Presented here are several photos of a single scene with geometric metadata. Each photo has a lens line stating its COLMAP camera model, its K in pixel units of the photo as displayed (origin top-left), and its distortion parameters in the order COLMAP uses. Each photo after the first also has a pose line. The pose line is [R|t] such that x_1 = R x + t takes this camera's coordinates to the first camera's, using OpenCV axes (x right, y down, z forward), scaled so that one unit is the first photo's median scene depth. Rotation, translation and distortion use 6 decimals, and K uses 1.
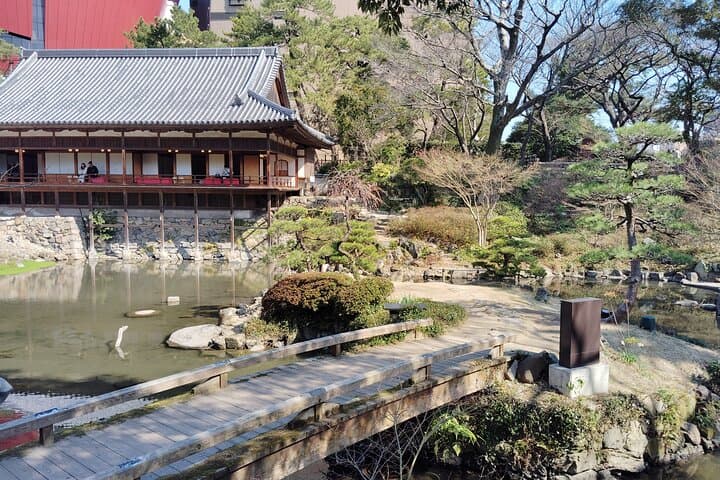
lens RADIAL K [[578.1, 0, 360.4], [0, 578.1, 241.7], [0, 0, 1]] dist [0.022417, -0.053844]
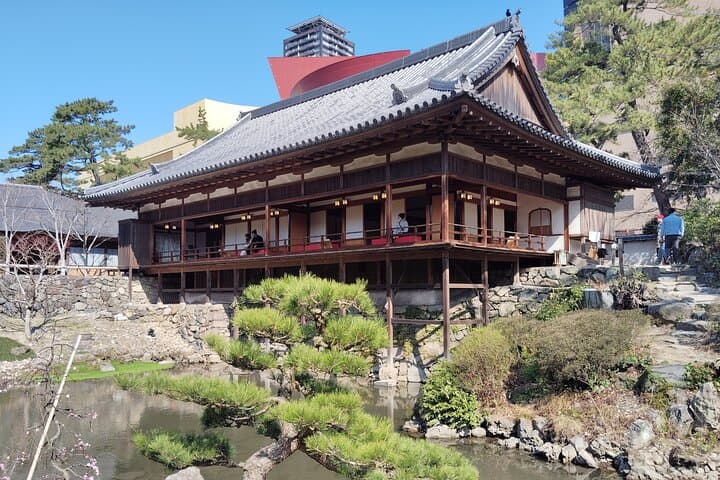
lens RADIAL K [[578.1, 0, 363.0], [0, 578.1, 260.5], [0, 0, 1]] dist [0.022417, -0.053844]
pose [[0.779610, -0.052875, -0.624030, 0.103429], [-0.034458, 0.991298, -0.127043, -0.010166], [0.625317, 0.120547, 0.771004, 0.532407]]
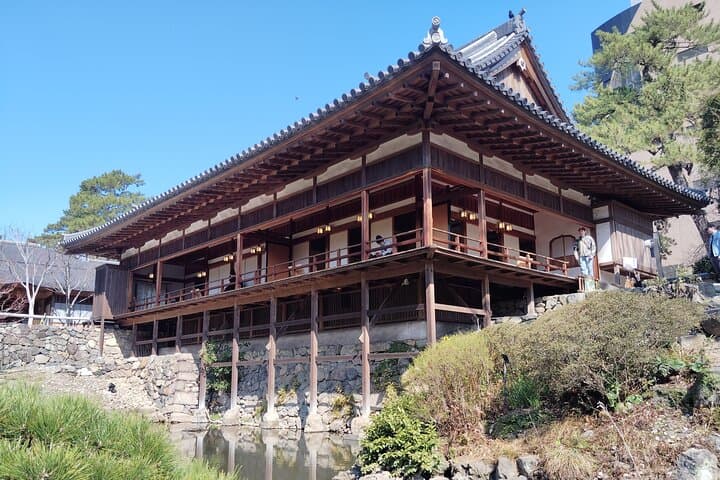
lens RADIAL K [[578.1, 0, 362.7], [0, 578.1, 260.9], [0, 0, 1]] dist [0.022417, -0.053844]
pose [[0.729617, -0.156212, -0.665775, 0.076476], [-0.039830, 0.962201, -0.269412, 0.022848], [0.682695, 0.223086, 0.695817, 0.656847]]
